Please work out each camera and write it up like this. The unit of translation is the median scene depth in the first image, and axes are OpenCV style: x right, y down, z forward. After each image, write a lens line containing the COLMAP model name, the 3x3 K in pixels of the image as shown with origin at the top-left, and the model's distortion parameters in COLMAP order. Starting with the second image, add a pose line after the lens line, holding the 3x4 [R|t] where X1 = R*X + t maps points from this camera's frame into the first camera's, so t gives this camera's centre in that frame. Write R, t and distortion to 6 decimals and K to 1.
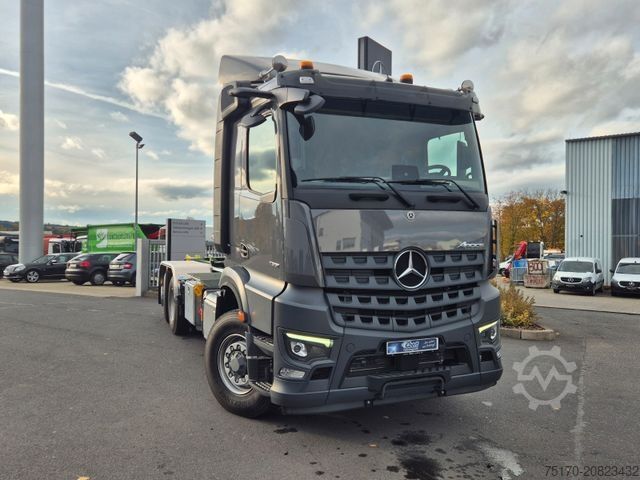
lens RADIAL K [[528.6, 0, 313.7], [0, 528.6, 238.3], [0, 0, 1]] dist [0.055738, -0.014676]
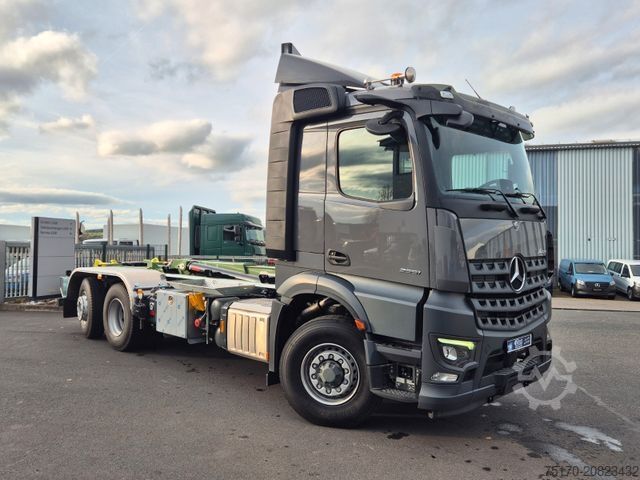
lens RADIAL K [[528.6, 0, 301.8], [0, 528.6, 234.8], [0, 0, 1]] dist [0.055738, -0.014676]
pose [[0.925613, 0.007833, 0.378391, -0.673802], [-0.005009, 0.999952, -0.008449, -0.011801], [-0.378439, 0.005925, 0.925607, 0.141706]]
